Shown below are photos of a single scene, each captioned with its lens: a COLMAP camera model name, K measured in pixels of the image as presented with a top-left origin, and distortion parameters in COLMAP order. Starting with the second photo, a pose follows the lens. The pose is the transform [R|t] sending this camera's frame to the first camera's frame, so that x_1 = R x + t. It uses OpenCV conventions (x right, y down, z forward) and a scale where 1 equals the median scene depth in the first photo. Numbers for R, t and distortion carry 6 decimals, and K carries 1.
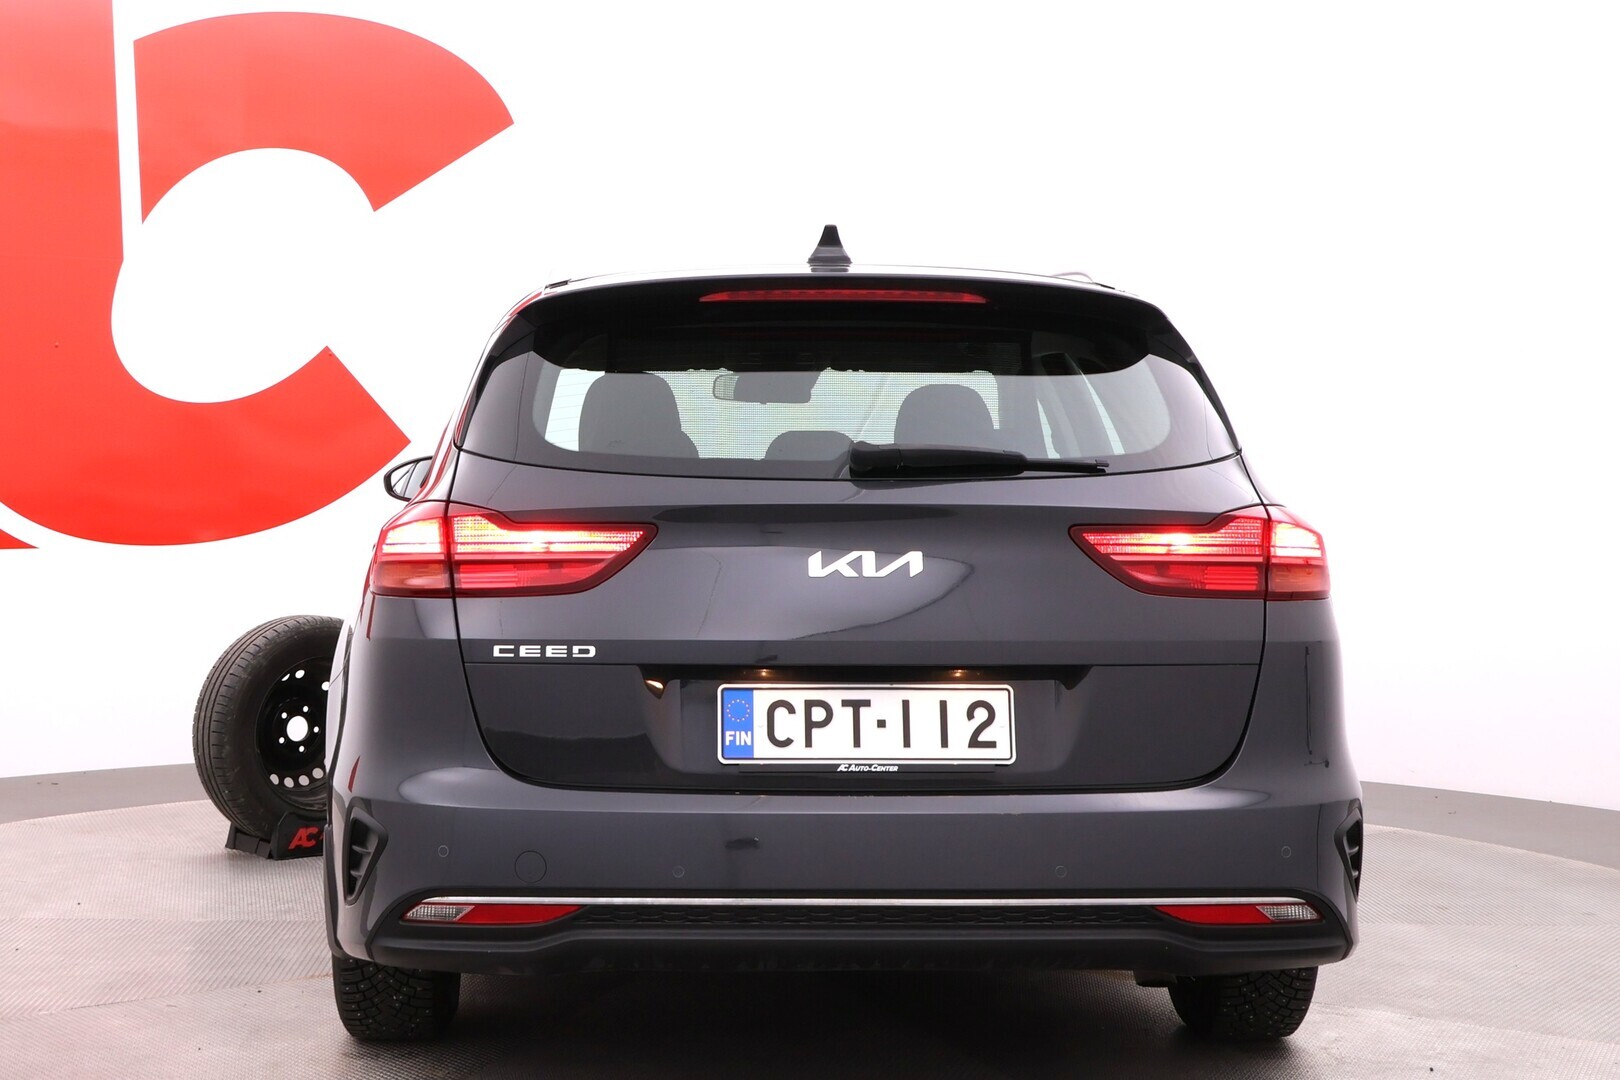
lens RADIAL K [[1342.9, 0, 810.0], [0, 1342.9, 540.0], [0, 0, 1]] dist [-0.044453, -0.001982]
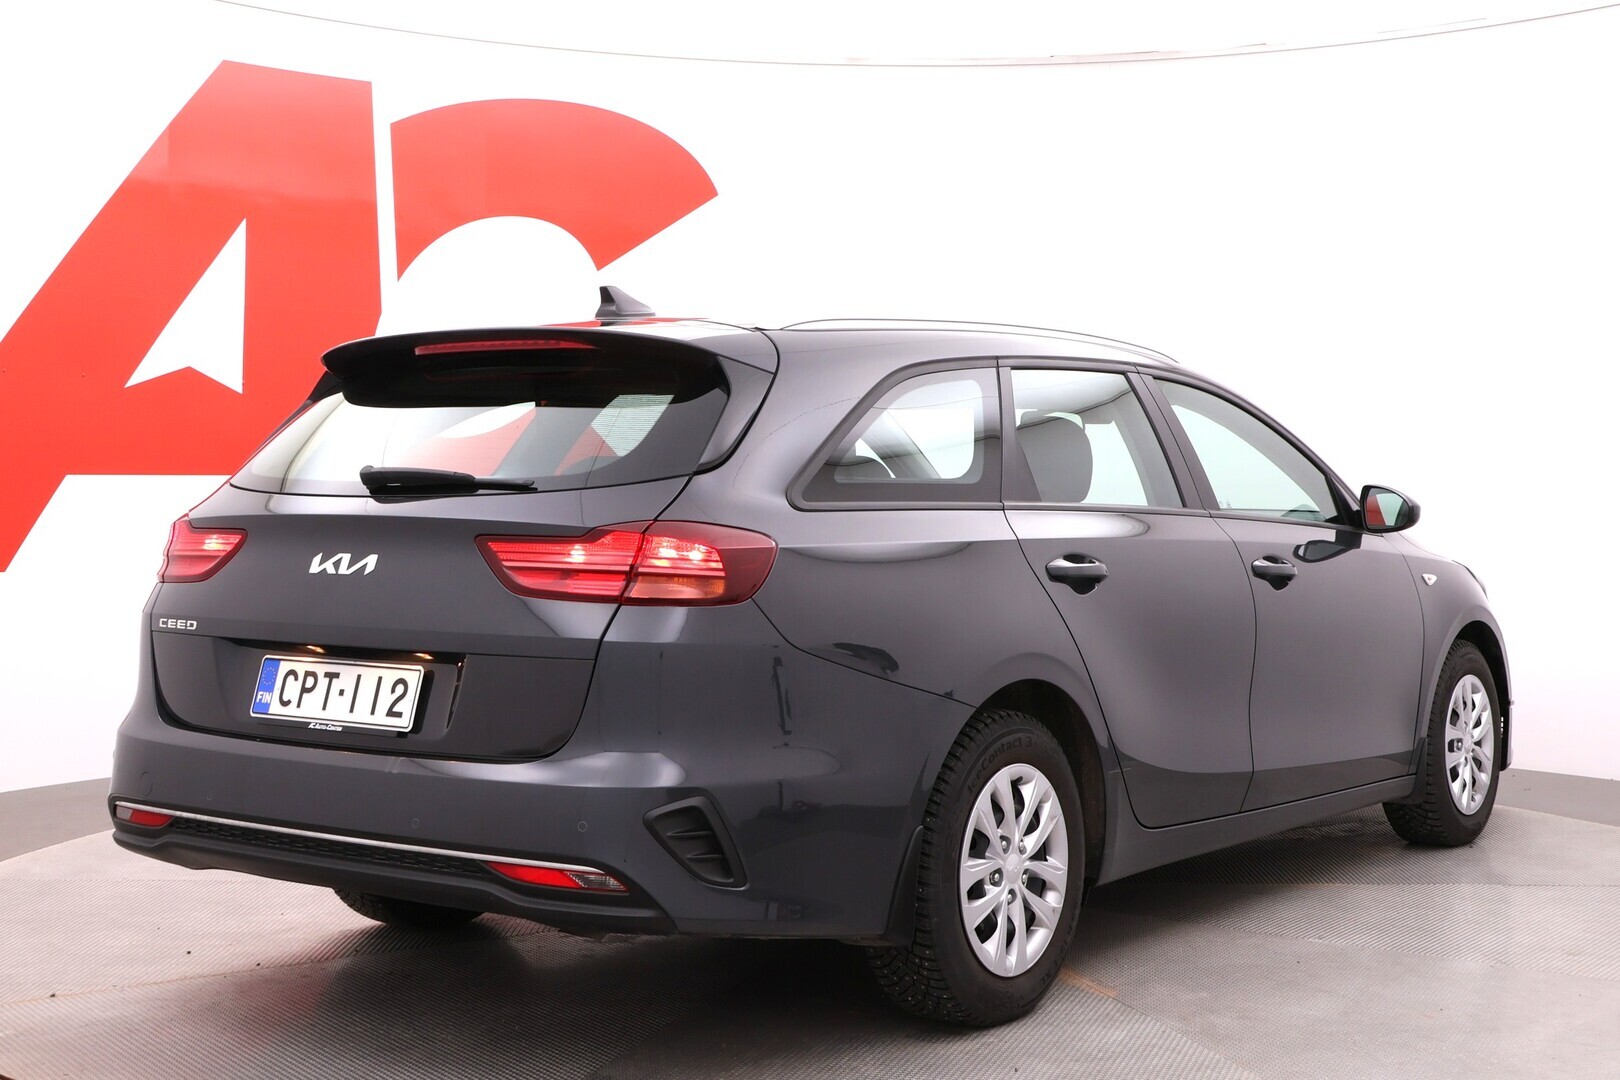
lens RADIAL K [[1342.9, 0, 810.0], [0, 1342.9, 540.0], [0, 0, 1]] dist [-0.044453, -0.001982]
pose [[0.925263, 0.018082, -0.378896, 0.911058], [-0.025130, 0.999591, -0.013663, 0.002137], [0.378494, 0.022164, 0.925338, 0.020042]]
